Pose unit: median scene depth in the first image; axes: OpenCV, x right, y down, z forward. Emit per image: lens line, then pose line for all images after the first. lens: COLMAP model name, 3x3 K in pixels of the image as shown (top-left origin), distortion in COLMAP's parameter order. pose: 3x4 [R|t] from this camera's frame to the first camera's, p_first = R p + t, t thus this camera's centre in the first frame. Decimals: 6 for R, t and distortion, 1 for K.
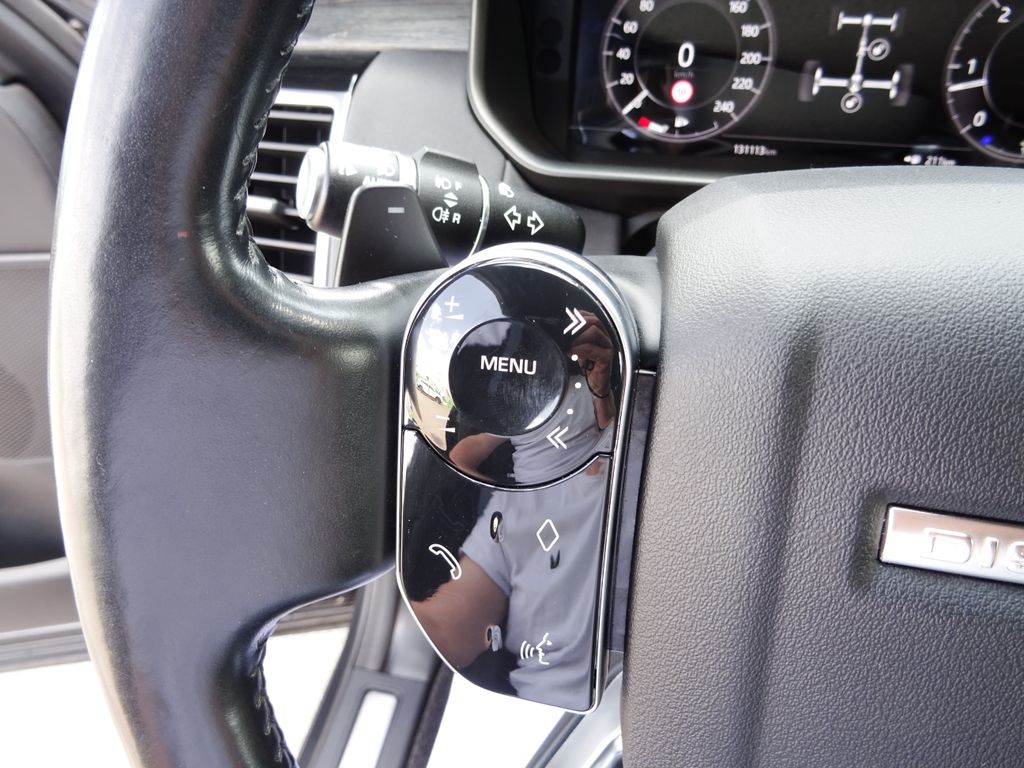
lens RADIAL K [[726.8, 0, 515.0], [0, 726.8, 383.0], [0, 0, 1]] dist [-0.002827, -0.002337]
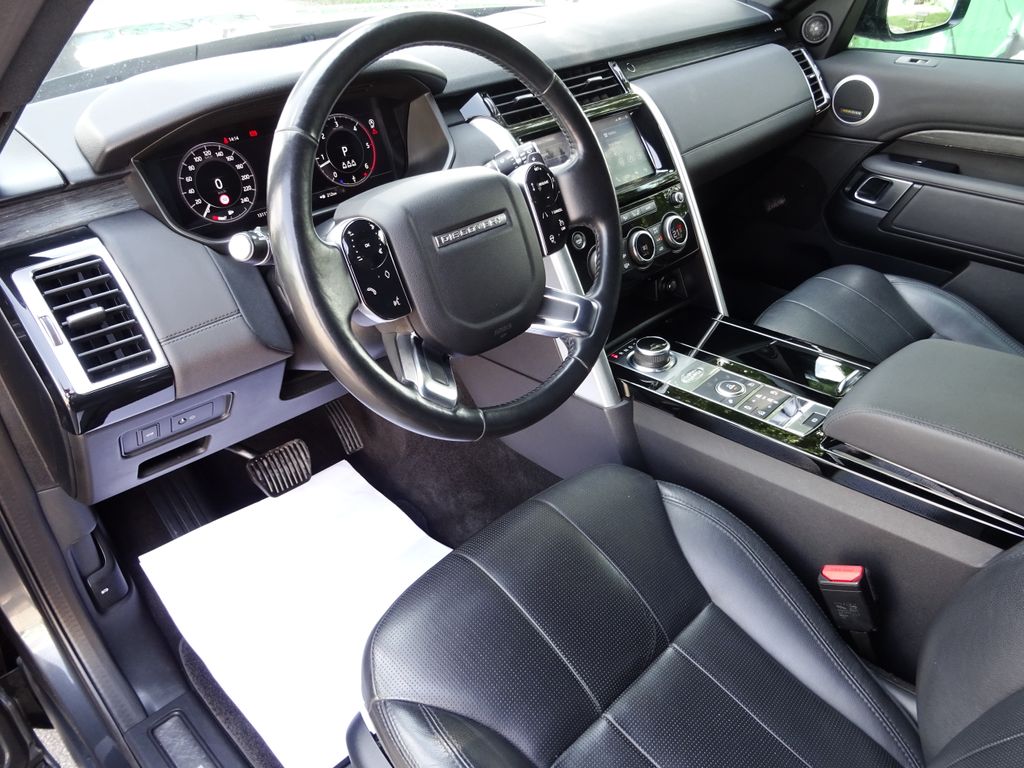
lens RADIAL K [[763.6, 0, 507.2], [0, 763.6, 378.8], [0, 0, 1]] dist [-0.009006, 0.008881]
pose [[0.536543, -0.444446, 0.717349, -1.219375], [0.529866, 0.839037, 0.123525, 0.210790], [-0.656782, 0.313822, 0.685677, -0.952439]]
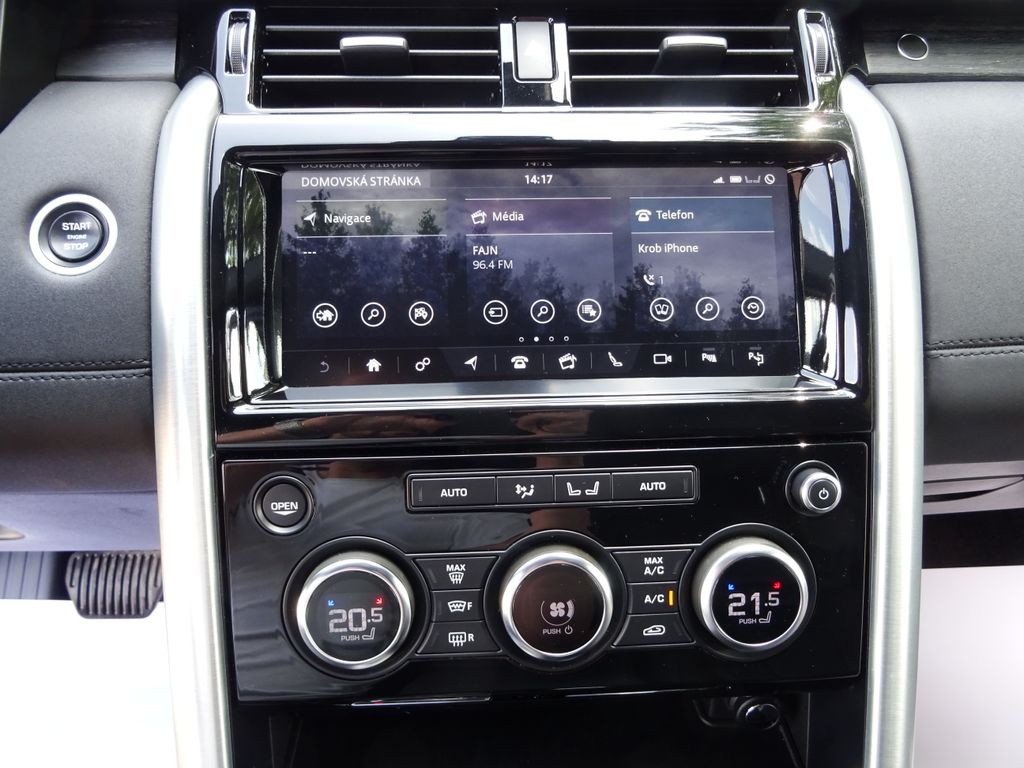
lens RADIAL K [[726.8, 0, 510.3], [0, 726.8, 384.7], [0, 0, 1]] dist [-0.002827, -0.002337]
pose [[0.961921, -0.120223, 0.245467, 1.241372], [0.149659, 0.983152, -0.104952, 0.261787], [-0.228713, 0.137692, 0.963707, -0.230531]]
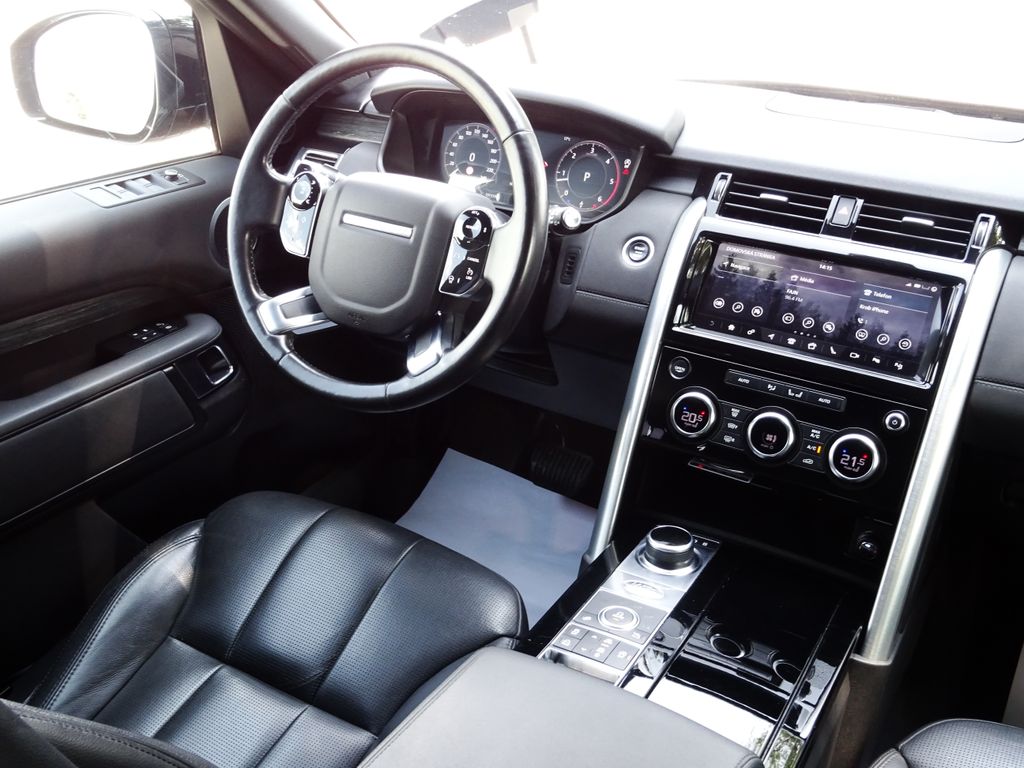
lens RADIAL K [[1042.1, 0, 522.9], [0, 1042.1, 381.1], [0, 0, 1]] dist [0.009651, 0.000000]
pose [[0.952908, 0.171573, -0.250059, 1.512972], [-0.221149, 0.957365, -0.185865, 0.980359], [0.207508, 0.232412, 0.950224, -2.349886]]
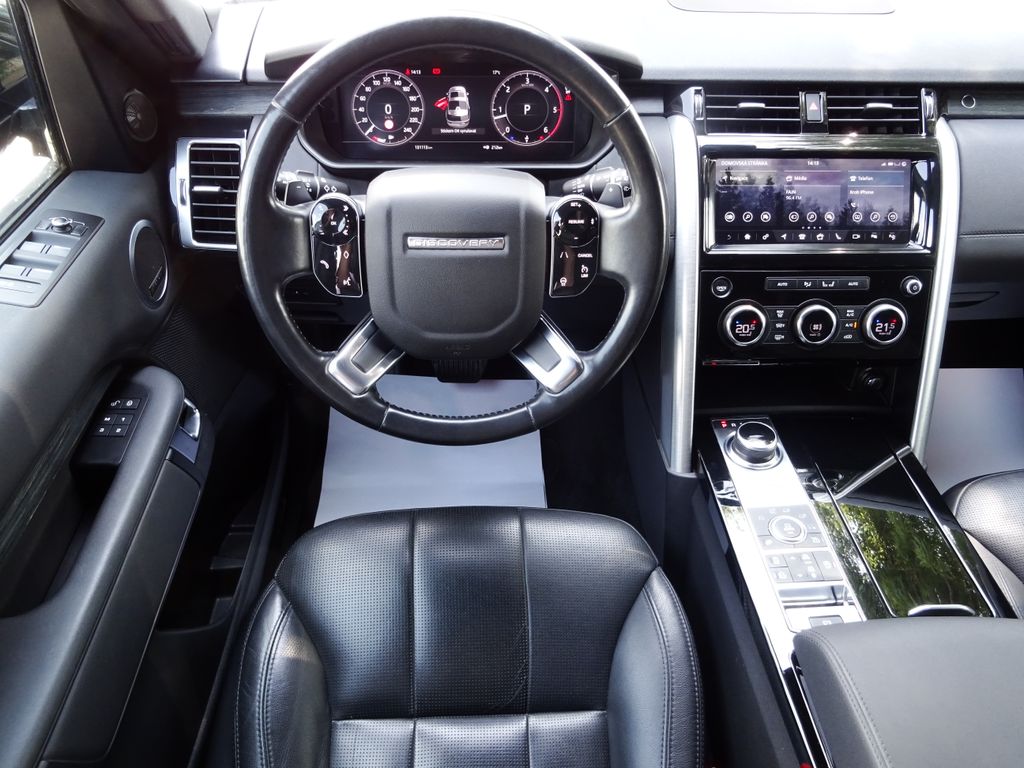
lens RADIAL K [[763.6, 0, 513.5], [0, 763.6, 377.5], [0, 0, 1]] dist [-0.009006, 0.008881]
pose [[0.964801, -0.141134, 0.221903, -0.044817], [0.129960, 0.989435, 0.064250, 0.312862], [-0.228626, -0.033150, 0.972950, -1.580020]]
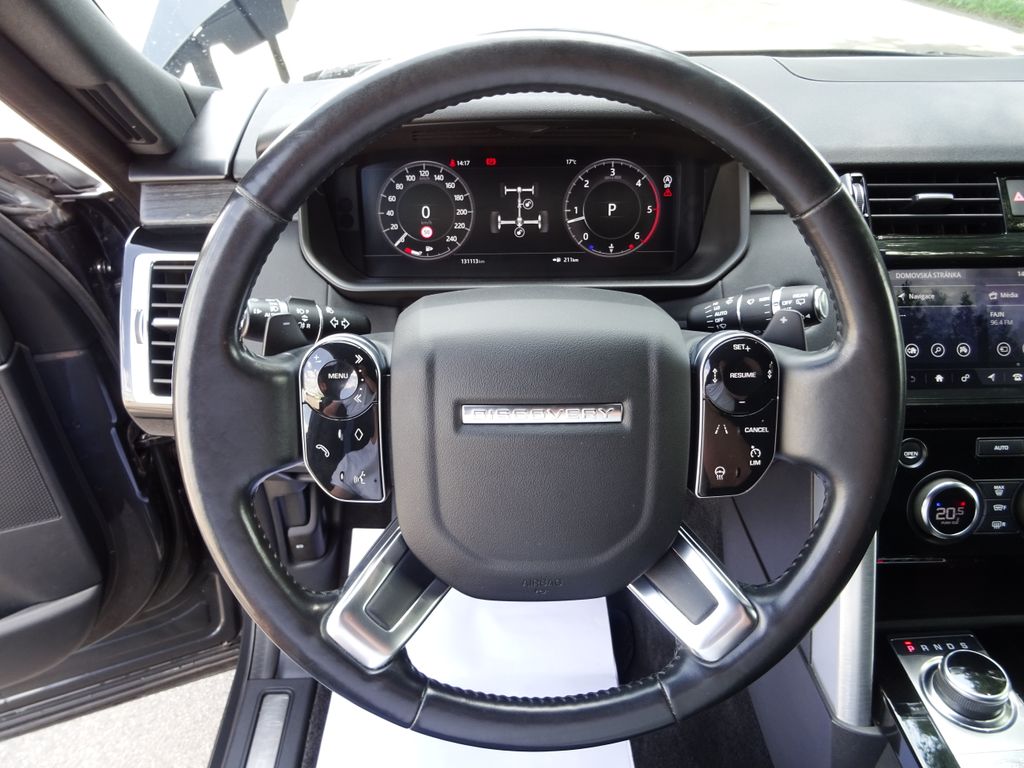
lens RADIAL K [[726.8, 0, 513.3], [0, 726.8, 383.5], [0, 0, 1]] dist [-0.002827, -0.002337]
pose [[0.969885, -0.121562, 0.211058, 0.021441], [0.138919, 0.987869, -0.069403, 0.110400], [-0.200061, 0.096633, 0.975007, -0.733845]]
